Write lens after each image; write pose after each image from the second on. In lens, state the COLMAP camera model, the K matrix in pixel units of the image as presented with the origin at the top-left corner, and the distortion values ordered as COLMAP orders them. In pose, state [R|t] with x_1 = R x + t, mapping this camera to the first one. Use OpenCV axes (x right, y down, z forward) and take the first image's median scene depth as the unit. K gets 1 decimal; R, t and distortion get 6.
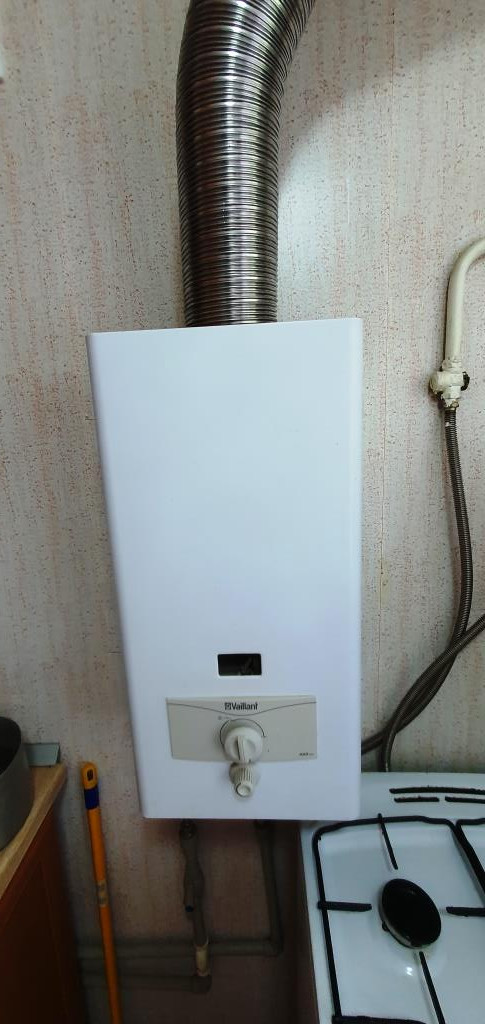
lens RADIAL K [[406.6, 0, 242.5], [0, 406.6, 512.0], [0, 0, 1]] dist [0.000648, -0.000912]
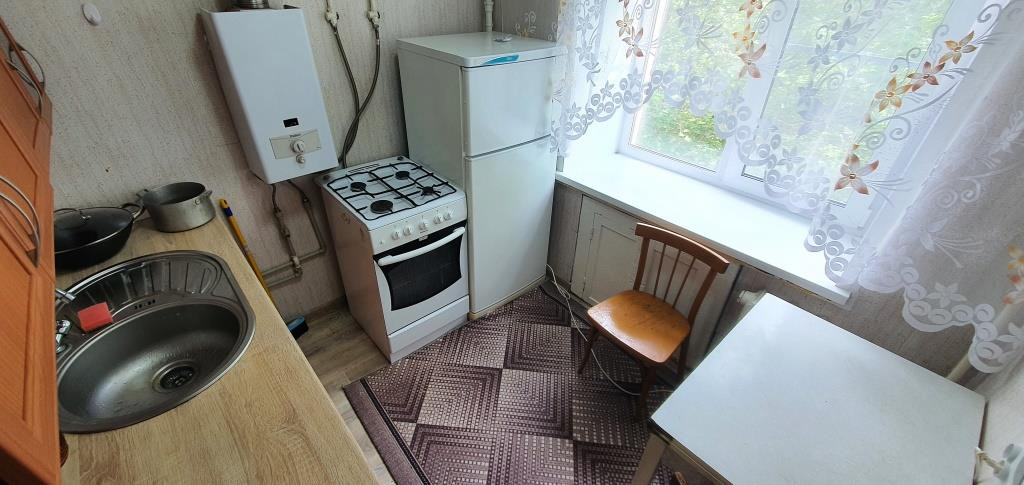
lens RADIAL K [[406.6, 0, 512.0], [0, 406.6, 242.5], [0, 0, 1]] dist [0.000648, -0.000912]
pose [[0.709822, -0.339240, 0.617309, -0.842010], [0.084095, 0.910930, 0.403900, 0.063330], [-0.699344, -0.234784, 0.675126, -2.061648]]
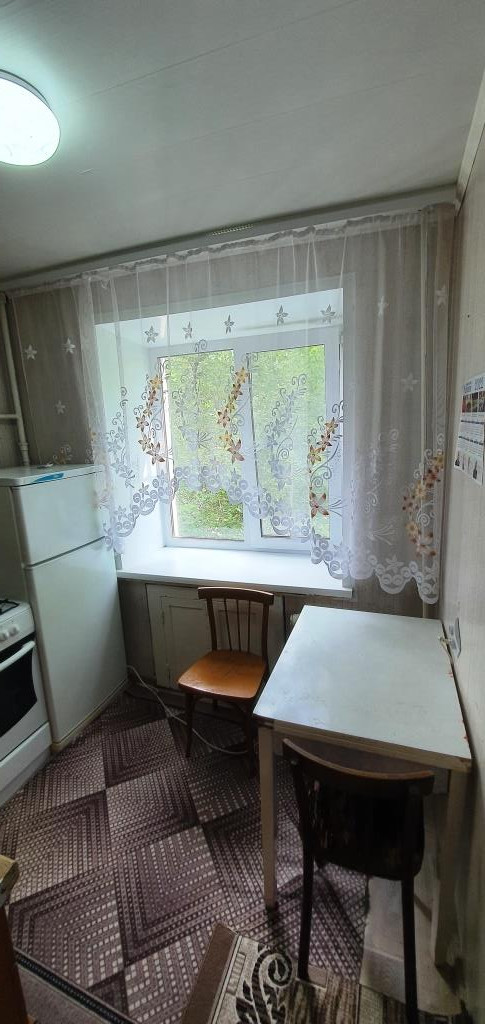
lens RADIAL K [[406.6, 0, 242.5], [0, 406.6, 512.0], [0, 0, 1]] dist [0.000648, -0.000912]
pose [[0.299783, -0.166847, 0.939304, -1.550690], [0.227158, 0.968753, 0.099580, 0.413276], [-0.926569, 0.183518, 0.328316, -2.364701]]
